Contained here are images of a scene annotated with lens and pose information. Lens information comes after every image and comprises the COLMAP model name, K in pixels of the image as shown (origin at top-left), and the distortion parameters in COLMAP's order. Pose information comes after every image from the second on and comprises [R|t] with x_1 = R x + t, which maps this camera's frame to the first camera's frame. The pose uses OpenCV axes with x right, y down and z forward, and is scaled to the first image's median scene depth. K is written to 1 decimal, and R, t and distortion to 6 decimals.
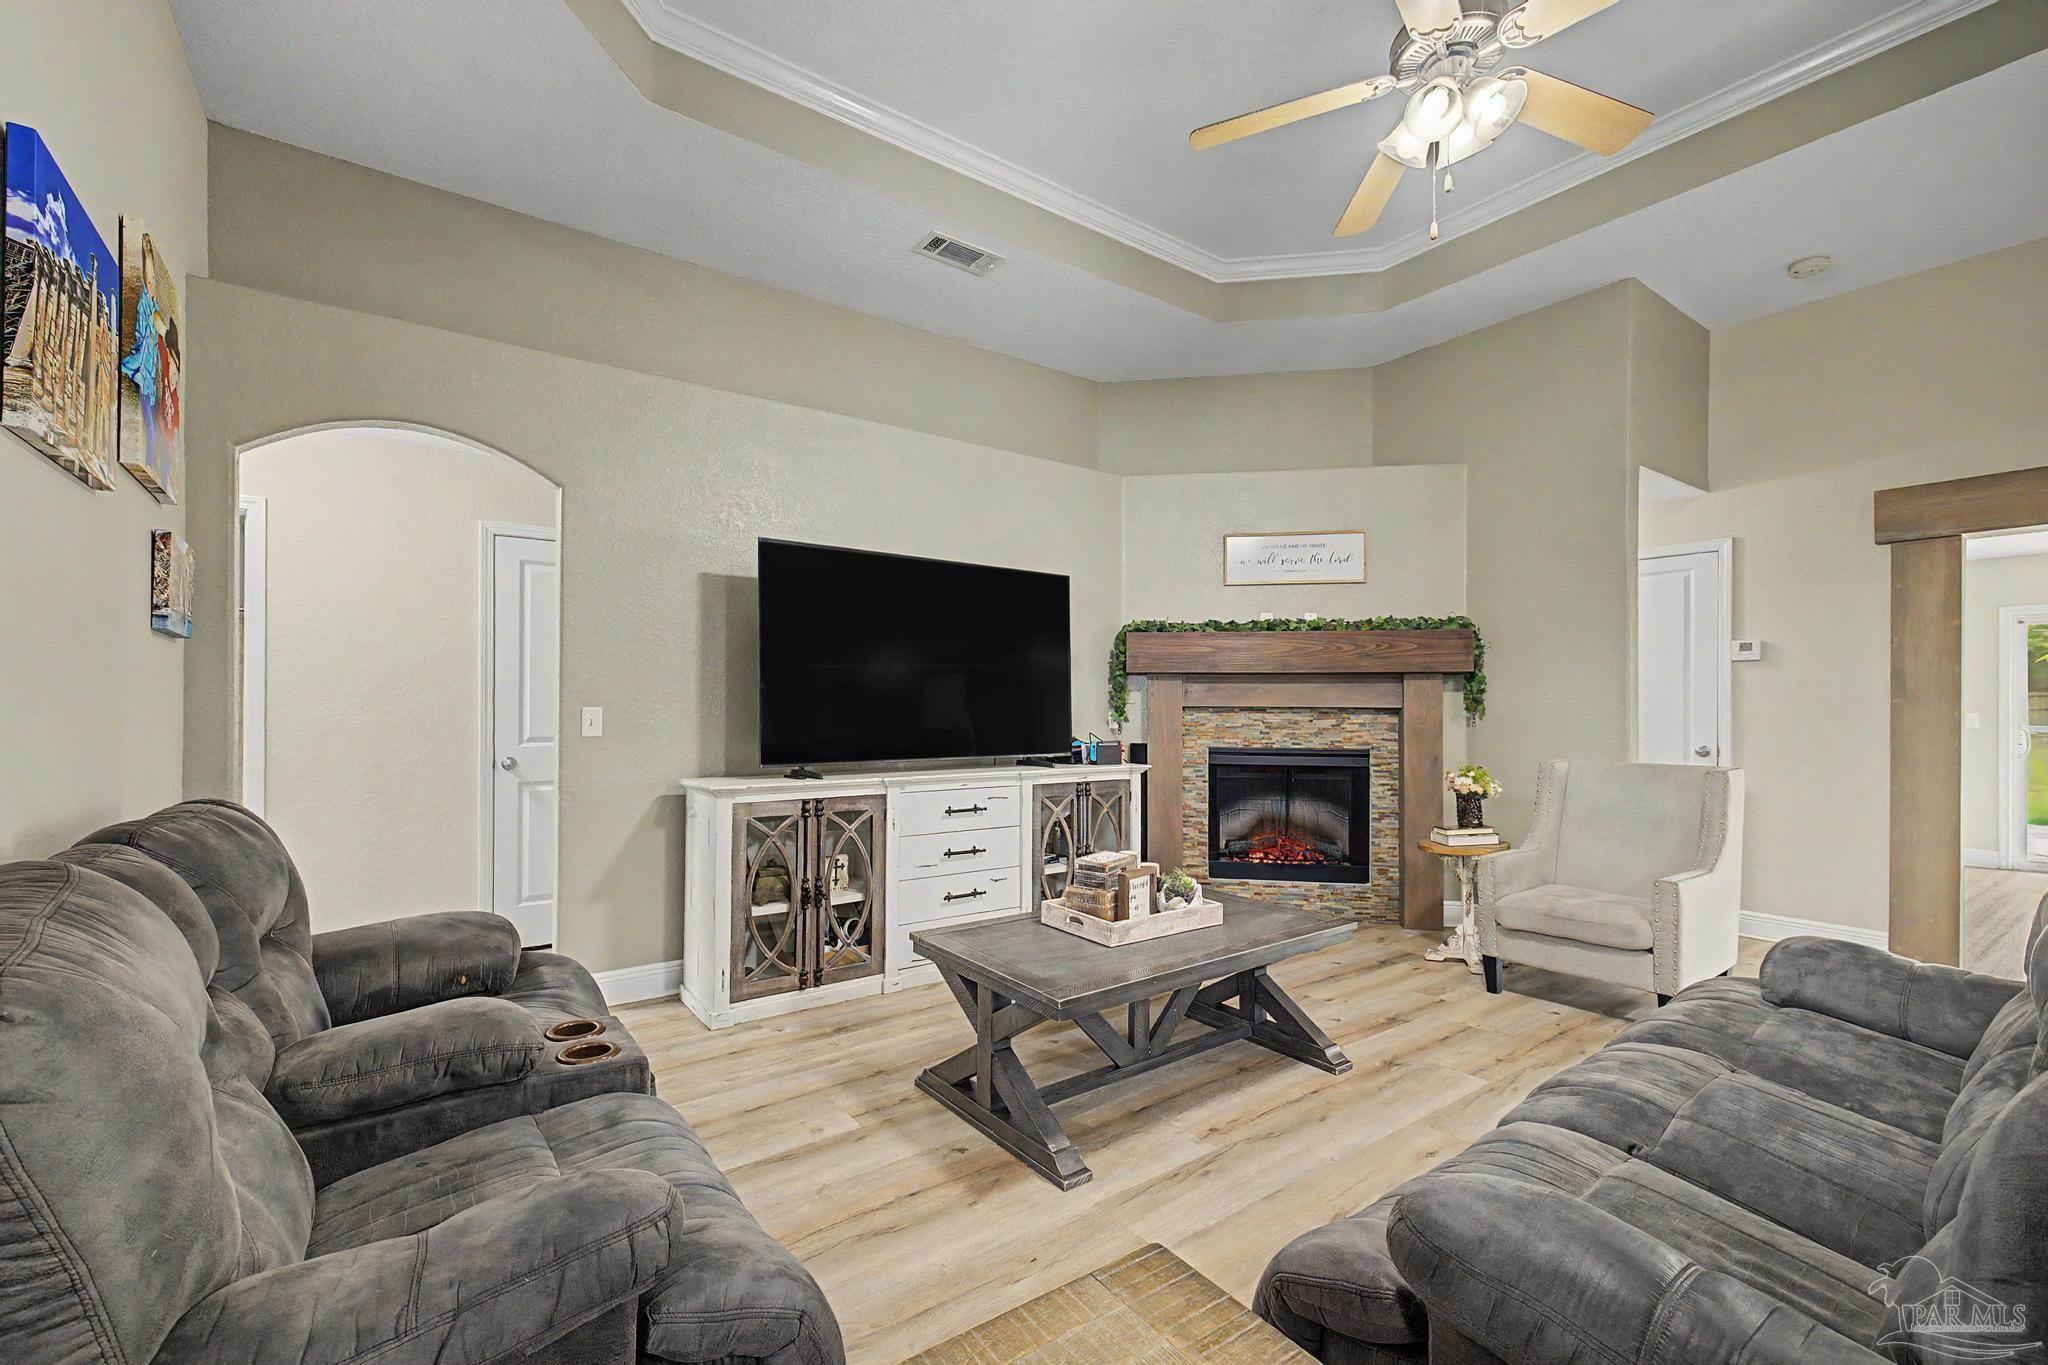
lens RADIAL K [[878.5, 0, 1021.8], [0, 878.5, 694.9], [0, 0, 1]] dist [0.008251, 0.000568]
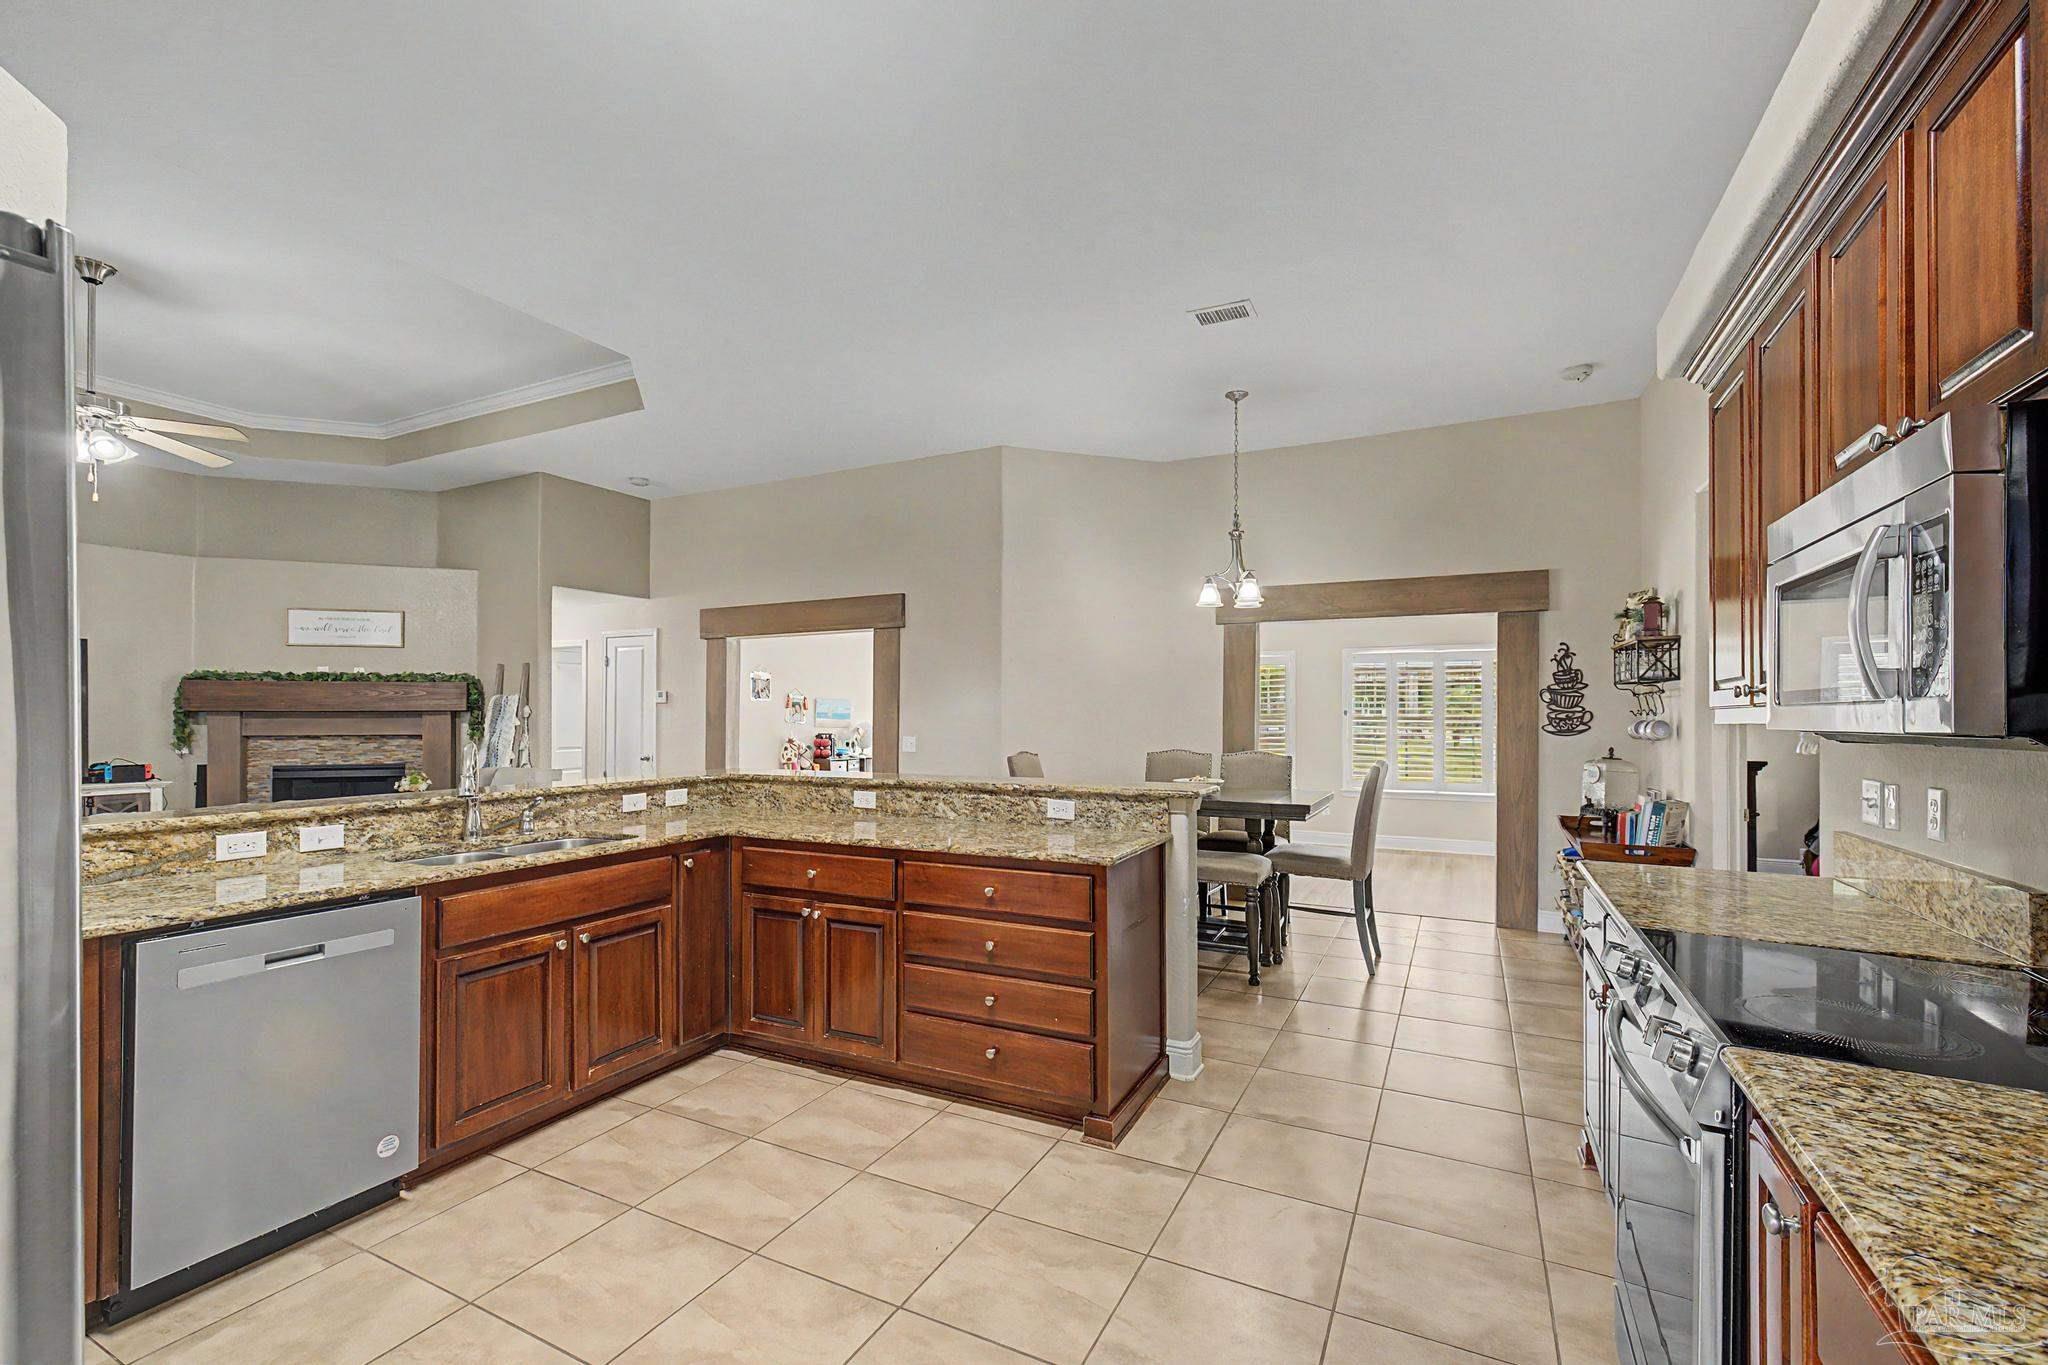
lens RADIAL K [[878.5, 0, 1015.8], [0, 878.5, 699.7], [0, 0, 1]] dist [0.008251, 0.000568]
pose [[0.890617, 0.002421, 0.454748, 0.628026], [0.000966, 0.999974, -0.007214, -0.031284], [-0.454753, 0.006864, 0.890591, -0.735807]]
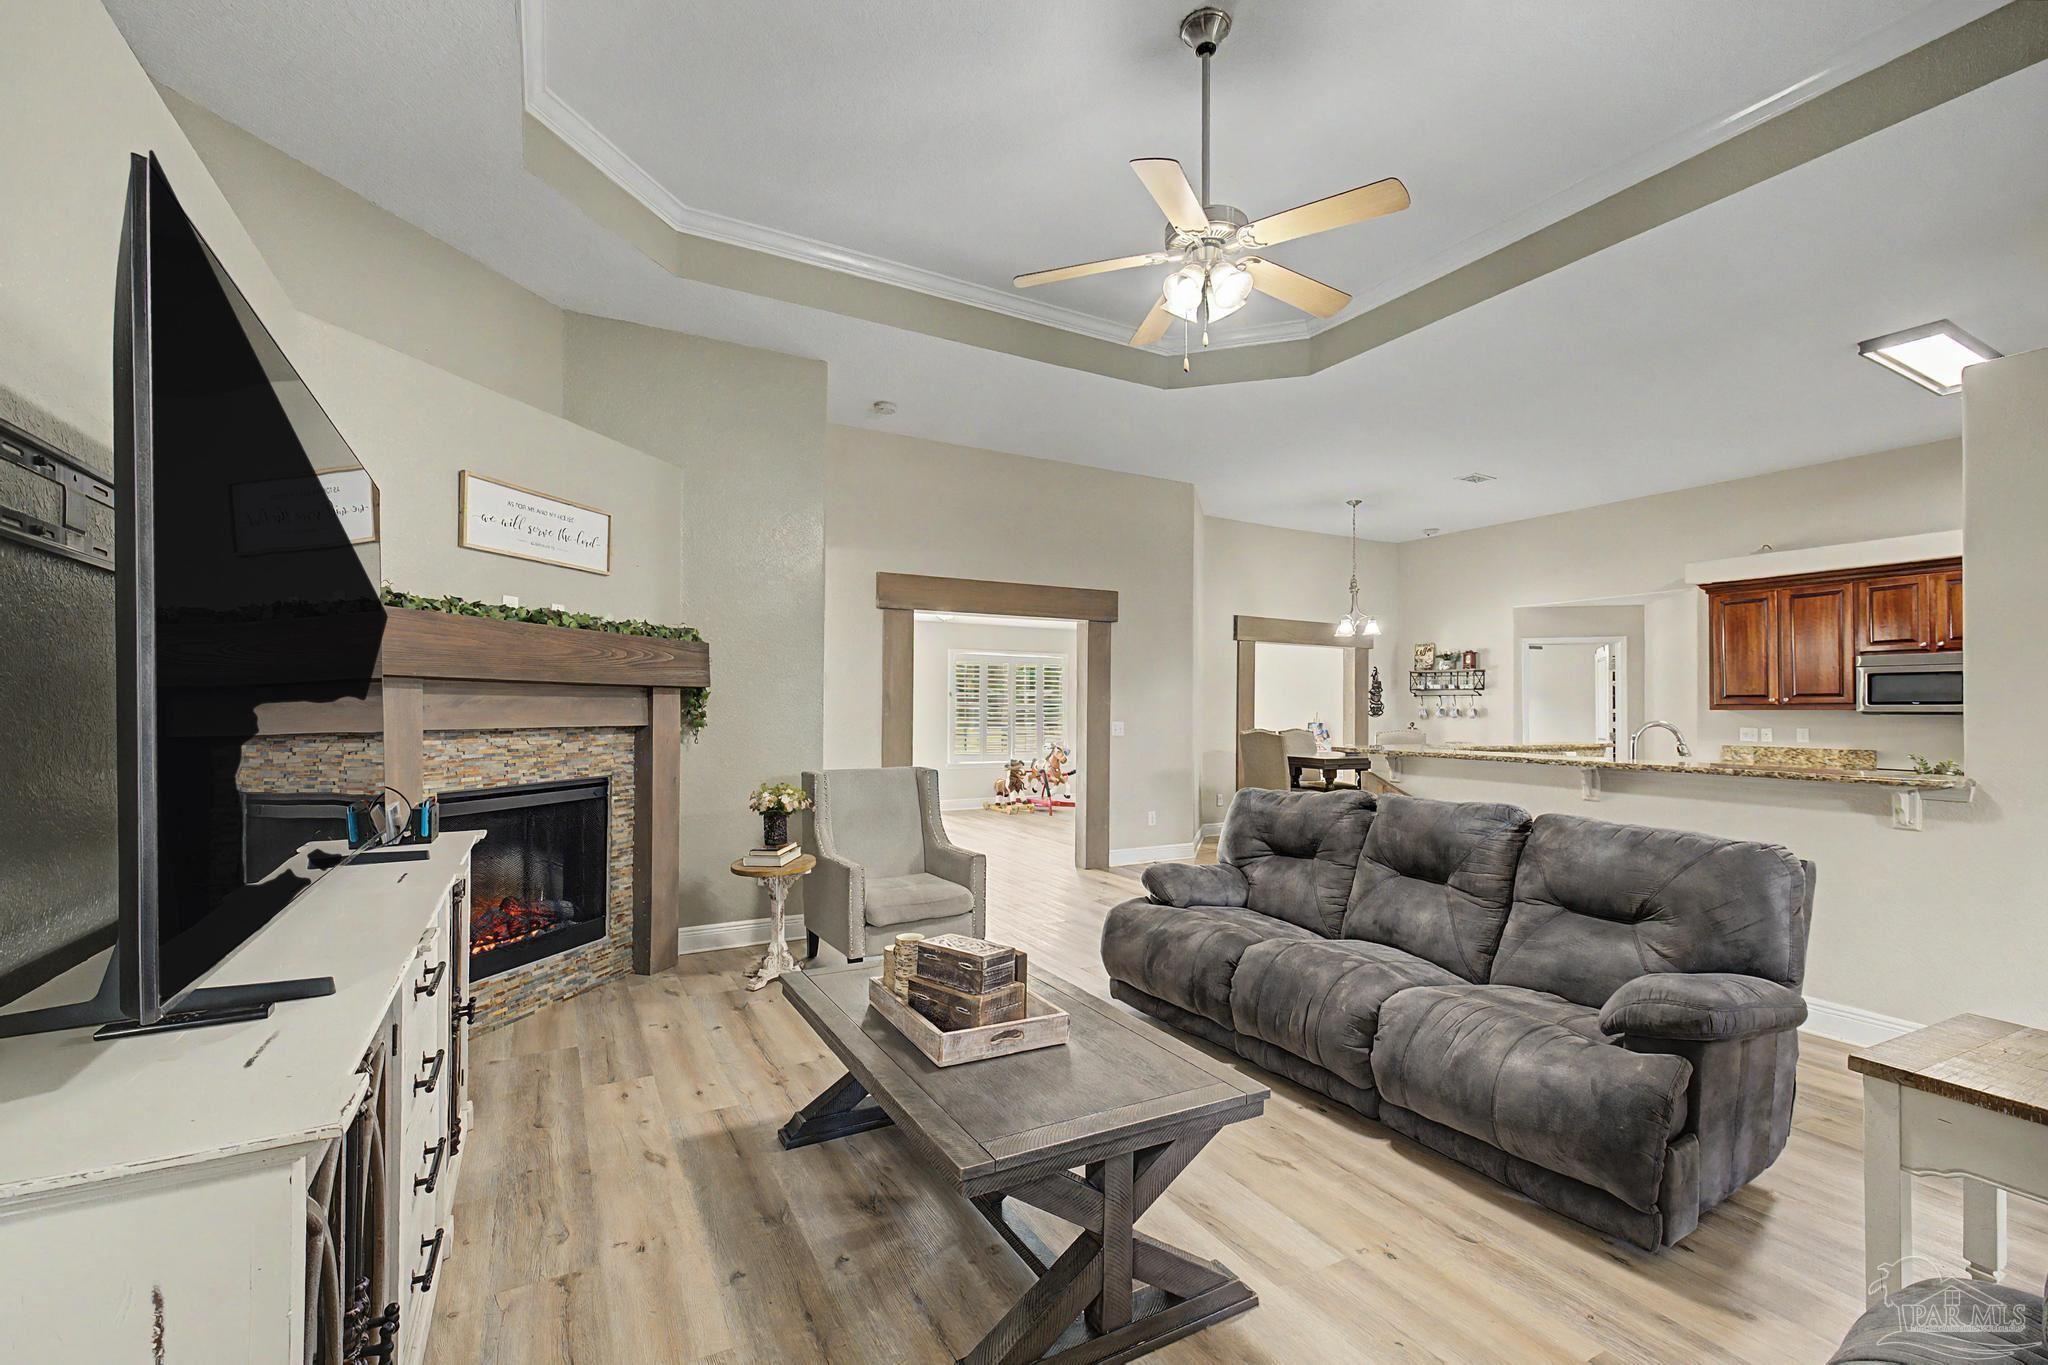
lens RADIAL K [[878.5, 0, 1014.5], [0, 878.5, 692.3], [0, 0, 1]] dist [0.008251, 0.000568]
pose [[0.127067, 0.012777, 0.991812, -0.387630], [-0.016850, 0.999801, -0.010721, -0.014876], [-0.991751, -0.015350, 0.127257, 0.513510]]
